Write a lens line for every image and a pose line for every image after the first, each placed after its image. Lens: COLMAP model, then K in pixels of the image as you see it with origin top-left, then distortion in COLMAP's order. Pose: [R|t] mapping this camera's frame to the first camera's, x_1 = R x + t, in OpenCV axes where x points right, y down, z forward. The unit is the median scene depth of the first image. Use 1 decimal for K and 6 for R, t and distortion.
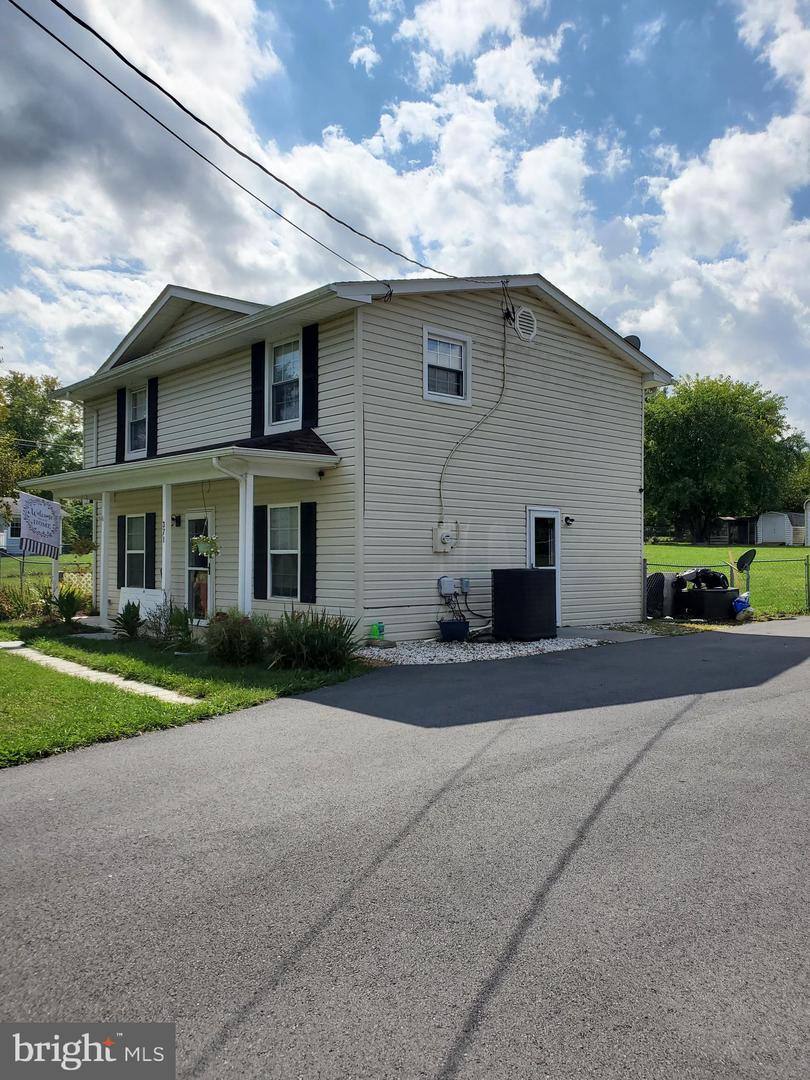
lens RADIAL K [[863.4, 0, 400.8], [0, 863.4, 525.2], [0, 0, 1]] dist [0.005659, -0.009199]
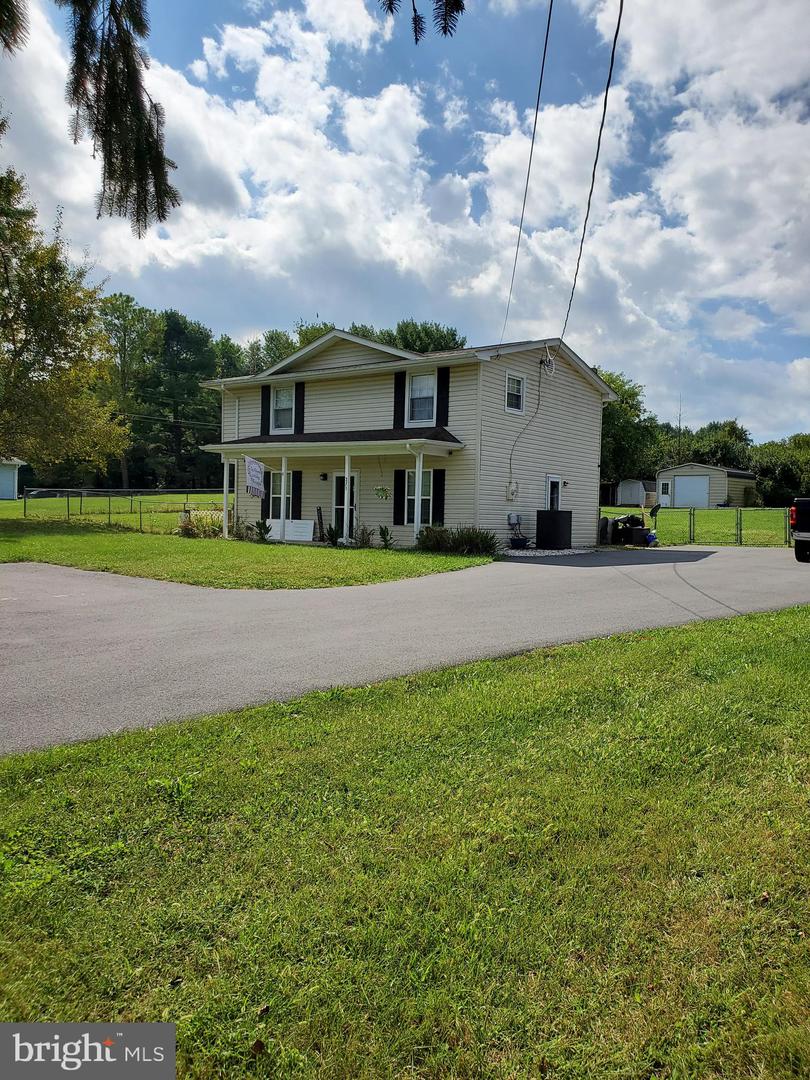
lens RADIAL K [[863.4, 0, 400.8], [0, 863.4, 525.2], [0, 0, 1]] dist [0.005659, -0.009199]
pose [[0.983722, 0.017799, 0.178811, -0.450067], [-0.026555, 0.998556, 0.046694, 0.006559], [-0.177722, -0.050682, 0.982775, -0.642278]]
